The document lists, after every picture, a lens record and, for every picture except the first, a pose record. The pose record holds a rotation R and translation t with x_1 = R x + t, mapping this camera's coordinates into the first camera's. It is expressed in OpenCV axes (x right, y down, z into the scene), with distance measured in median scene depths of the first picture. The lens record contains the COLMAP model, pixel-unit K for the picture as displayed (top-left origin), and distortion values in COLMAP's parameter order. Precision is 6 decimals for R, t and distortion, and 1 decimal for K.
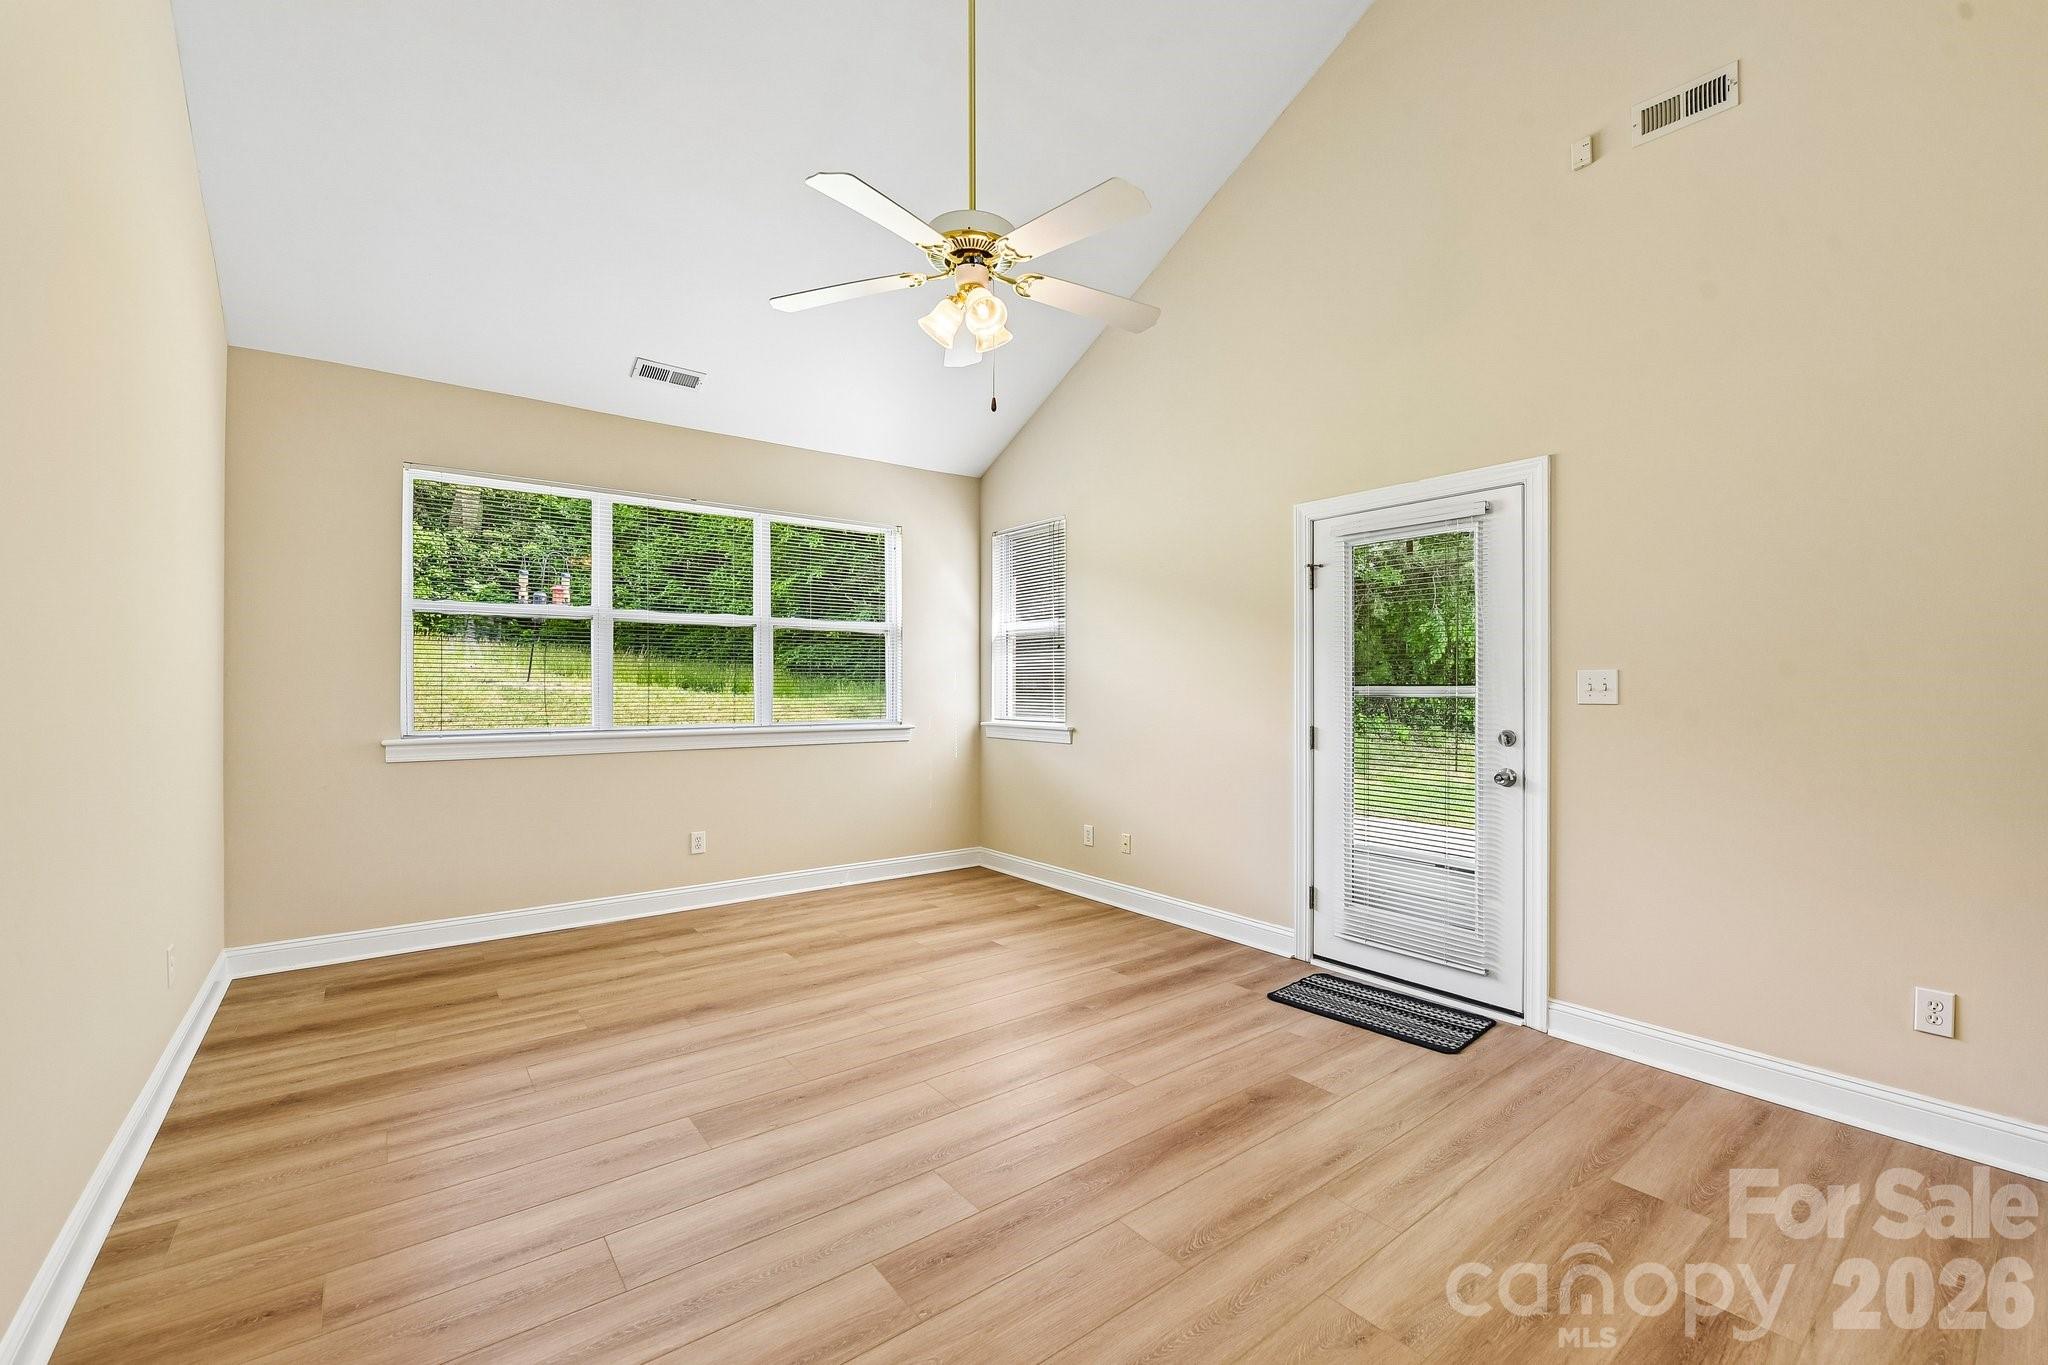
lens RADIAL K [[845.1, 0, 1017.6], [0, 845.1, 681.3], [0, 0, 1]] dist [-0.018238, -0.000508]
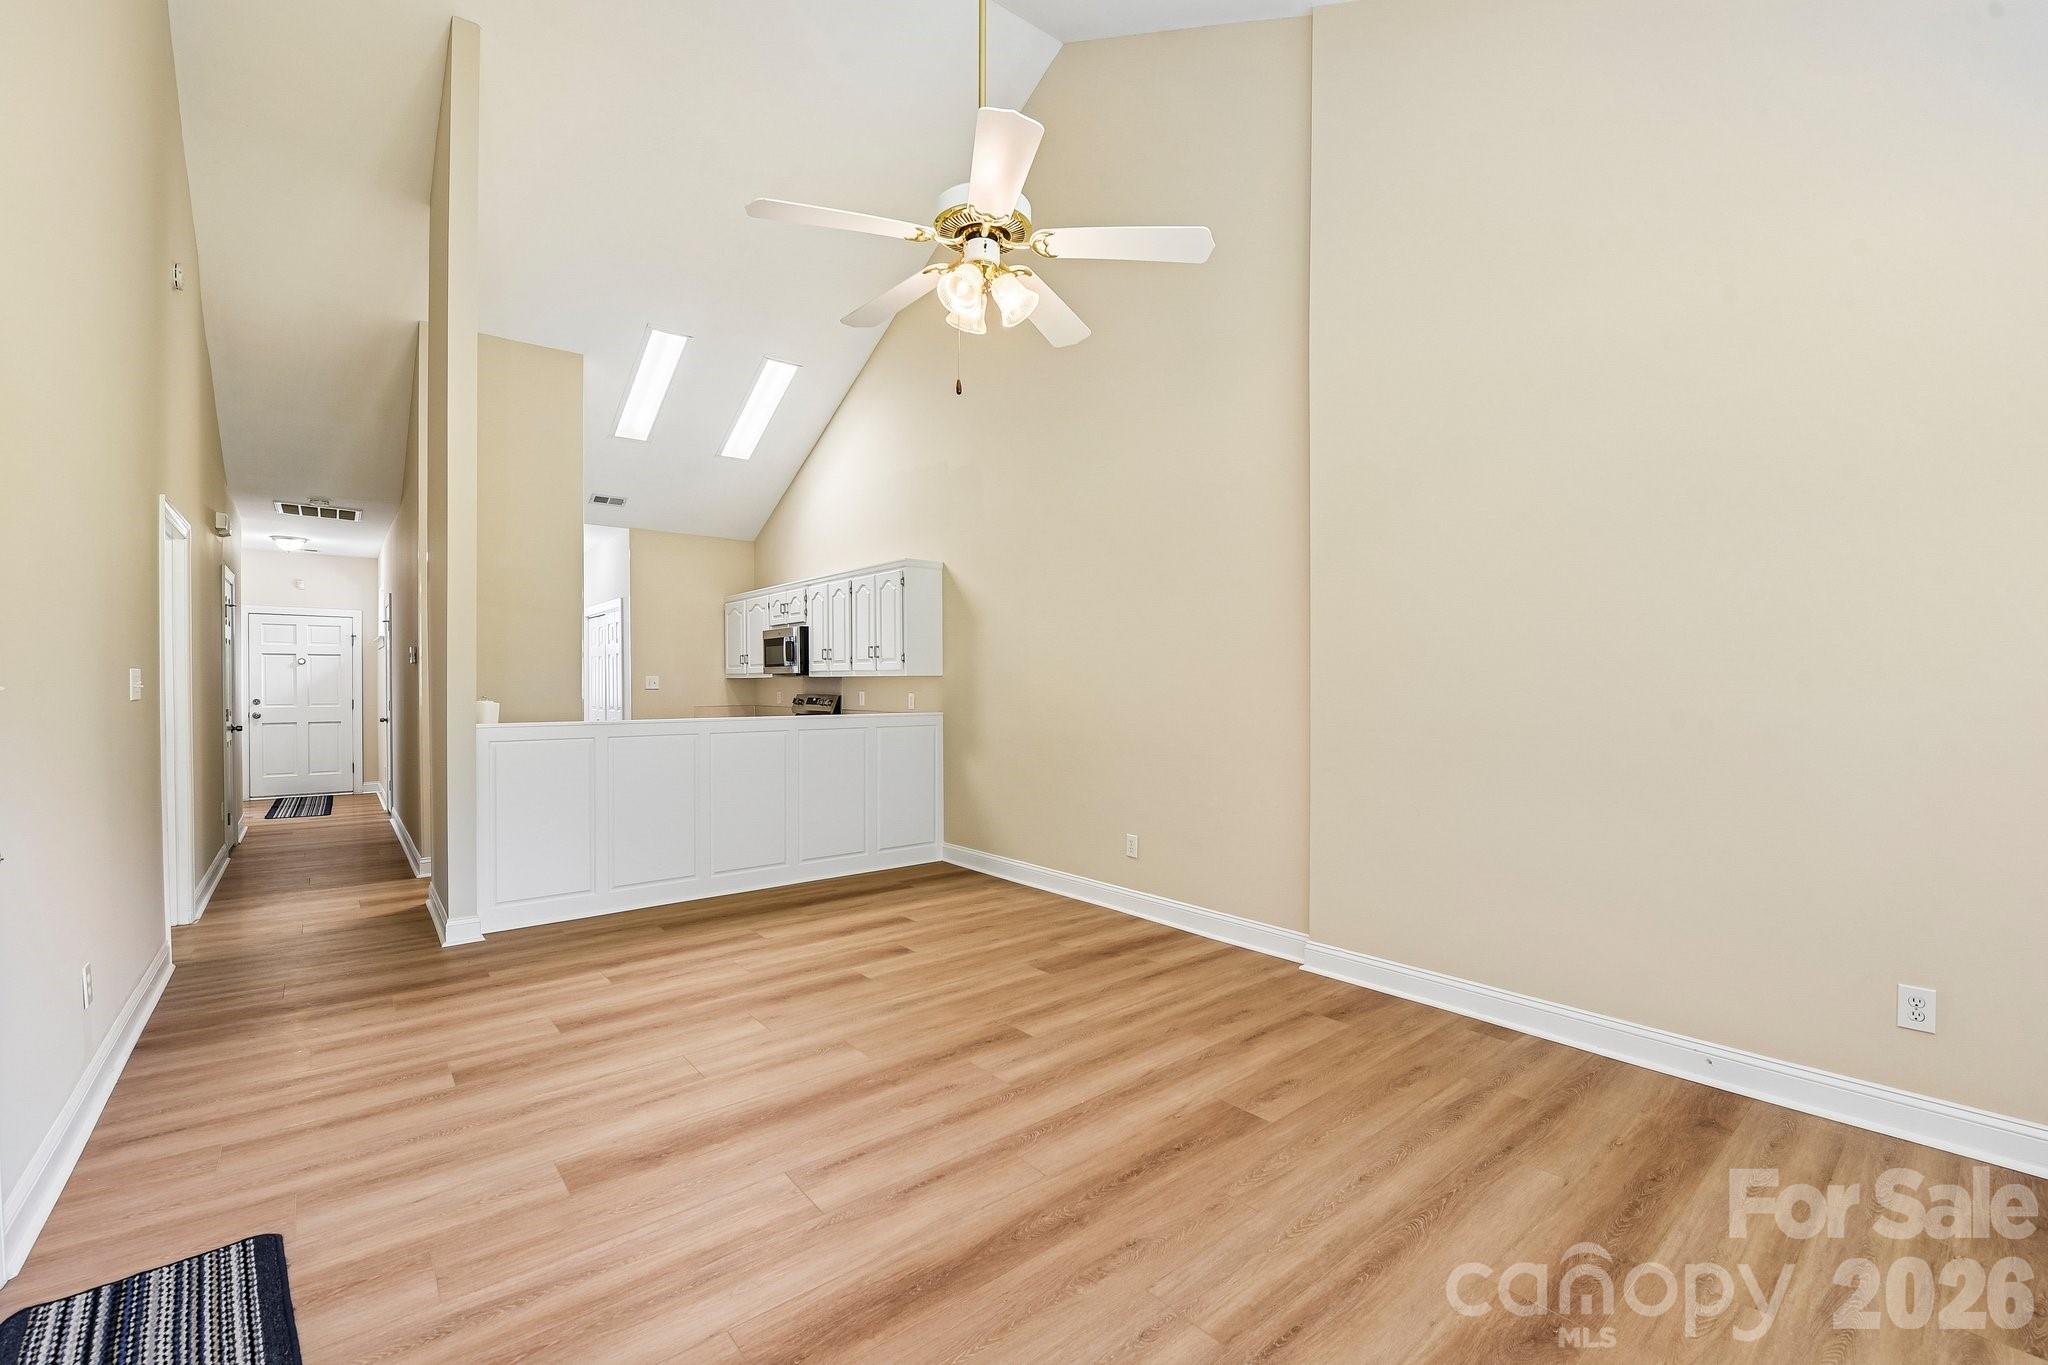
lens RADIAL K [[851.6, 0, 1033.8], [0, 851.6, 691.8], [0, 0, 1]] dist [-0.019593, -0.000283]
pose [[-0.998652, 0.000103, -0.051898, -0.039754], [-0.000390, 0.999955, 0.009481, 0.003375], [0.051897, 0.009489, -0.998607, 1.246353]]
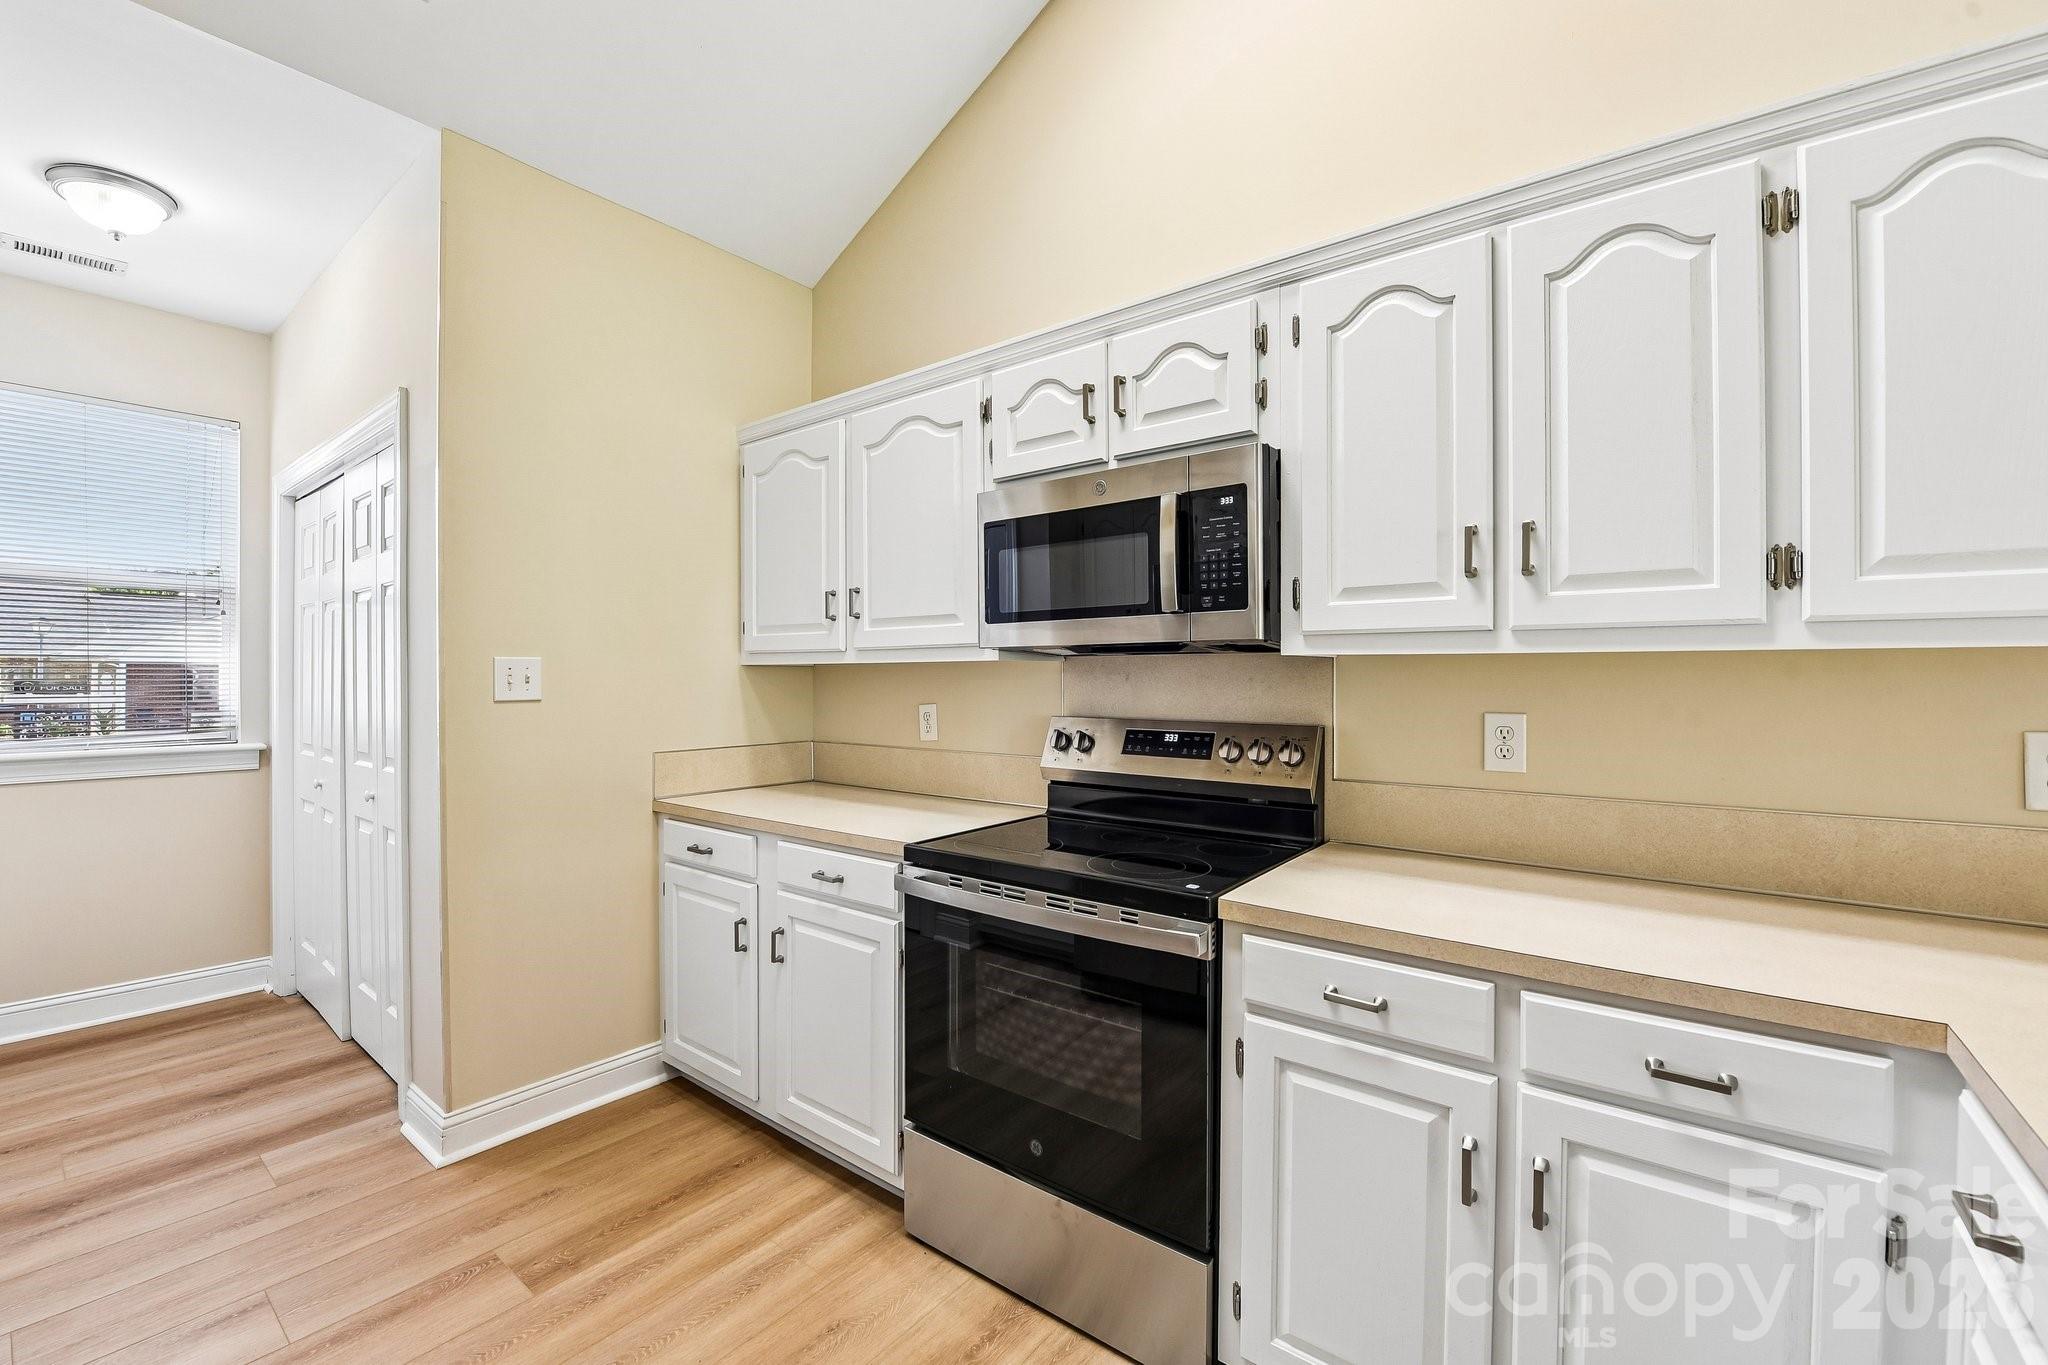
lens RADIAL K [[843.6, 0, 1011.9], [0, 843.6, 674.9], [0, 0, 1]] dist [-0.014226, -0.004742]
pose [[-0.968086, -0.000136, -0.250619, 0.592915], [0.000397, 0.999998, -0.002076, -0.000997], [0.250619, -0.002109, -0.968084, -0.202476]]
